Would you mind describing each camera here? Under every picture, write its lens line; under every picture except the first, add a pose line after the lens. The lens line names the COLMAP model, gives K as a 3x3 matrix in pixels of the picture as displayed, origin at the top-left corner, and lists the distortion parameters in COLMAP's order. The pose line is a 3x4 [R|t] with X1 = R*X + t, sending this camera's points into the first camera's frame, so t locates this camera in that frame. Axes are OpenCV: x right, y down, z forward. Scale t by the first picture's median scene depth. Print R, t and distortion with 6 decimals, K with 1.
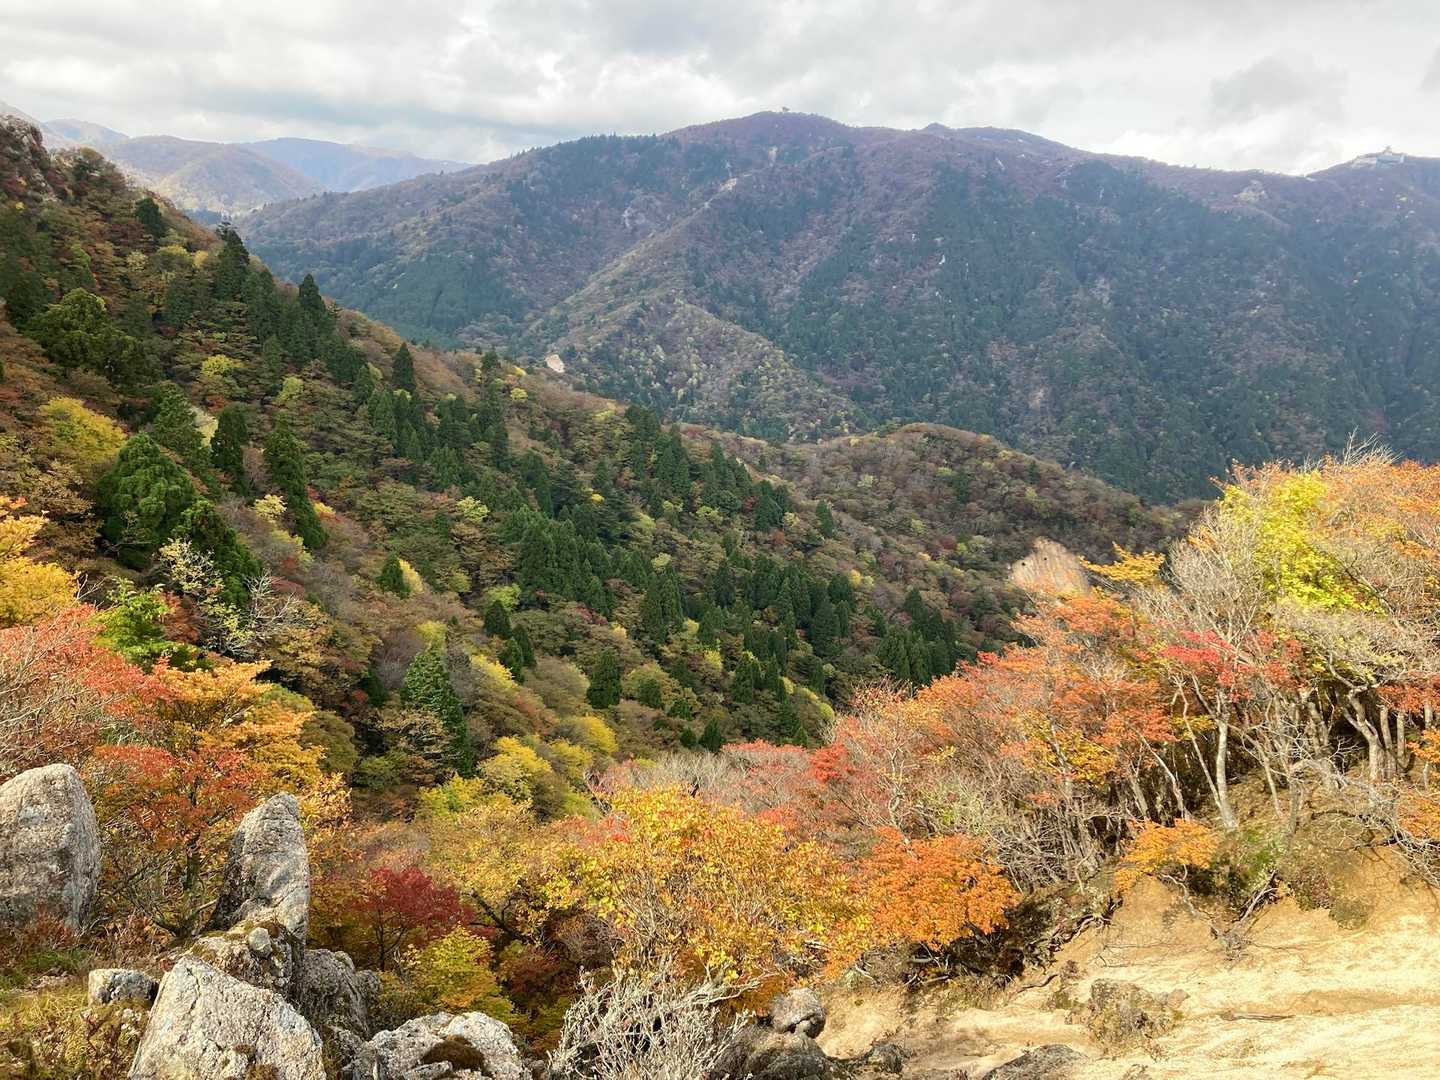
lens RADIAL K [[1695.9, 0, 720.0], [0, 1695.9, 540.0], [0, 0, 1]] dist [0.156577, -0.490995]
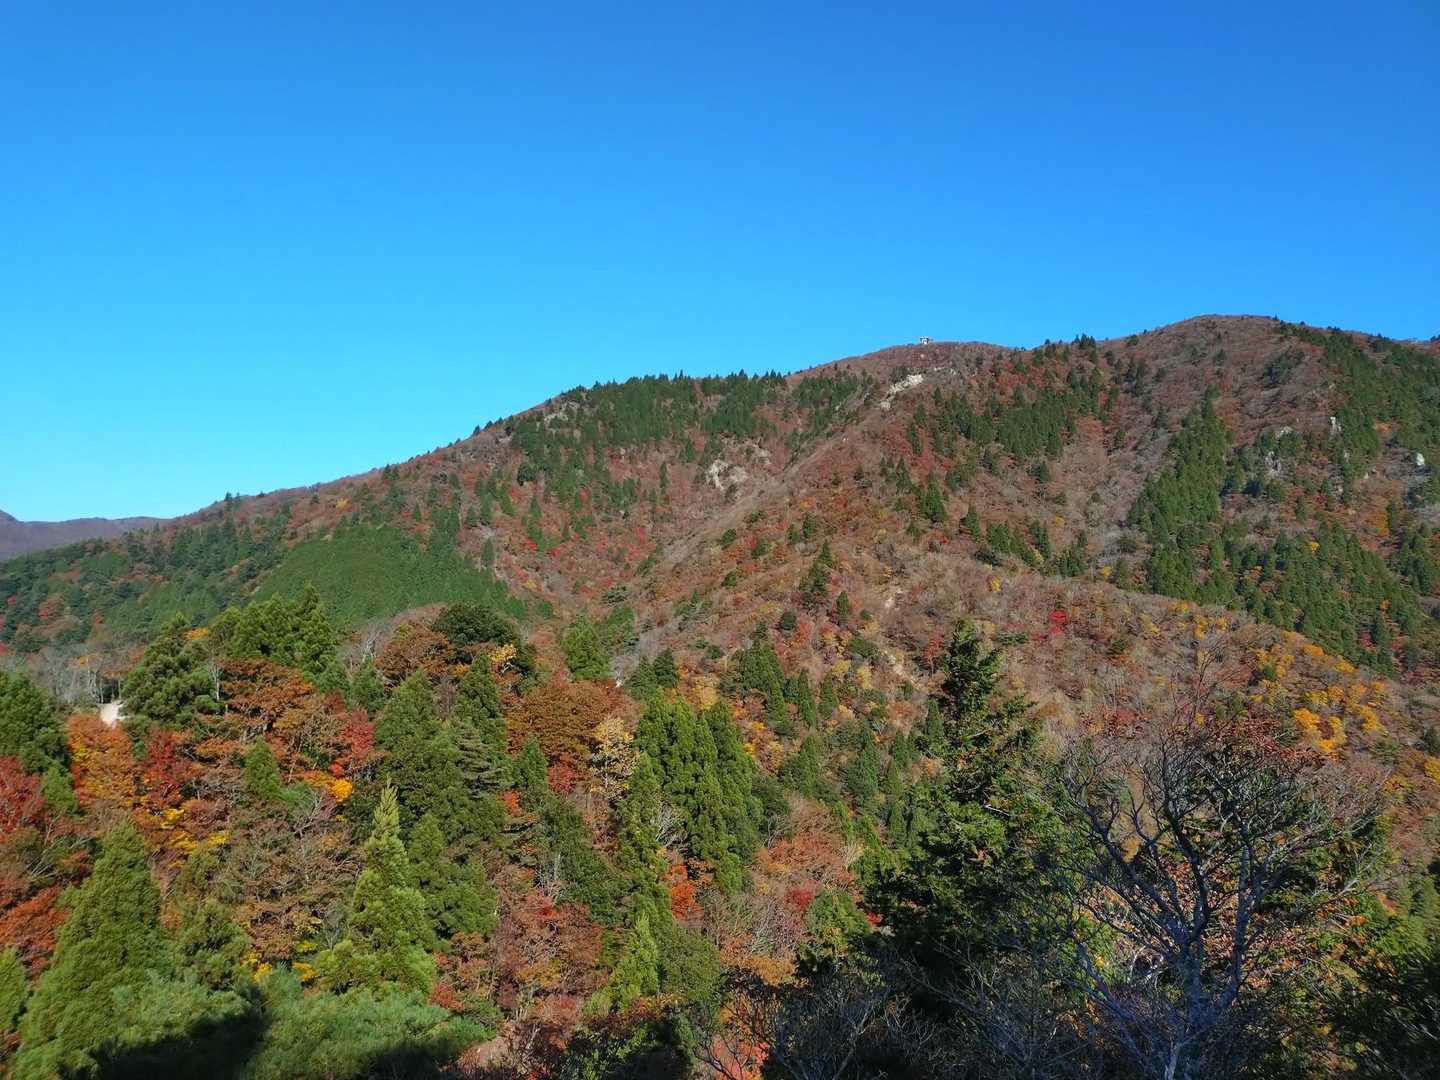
lens RADIAL K [[1695.9, 0, 720.0], [0, 1695.9, 540.0], [0, 0, 1]] dist [0.156577, -0.490995]
pose [[0.998329, -0.054005, -0.020573, -0.052858], [0.048376, 0.975696, -0.213724, -0.053626], [0.031615, 0.212371, 0.976677, 0.546683]]
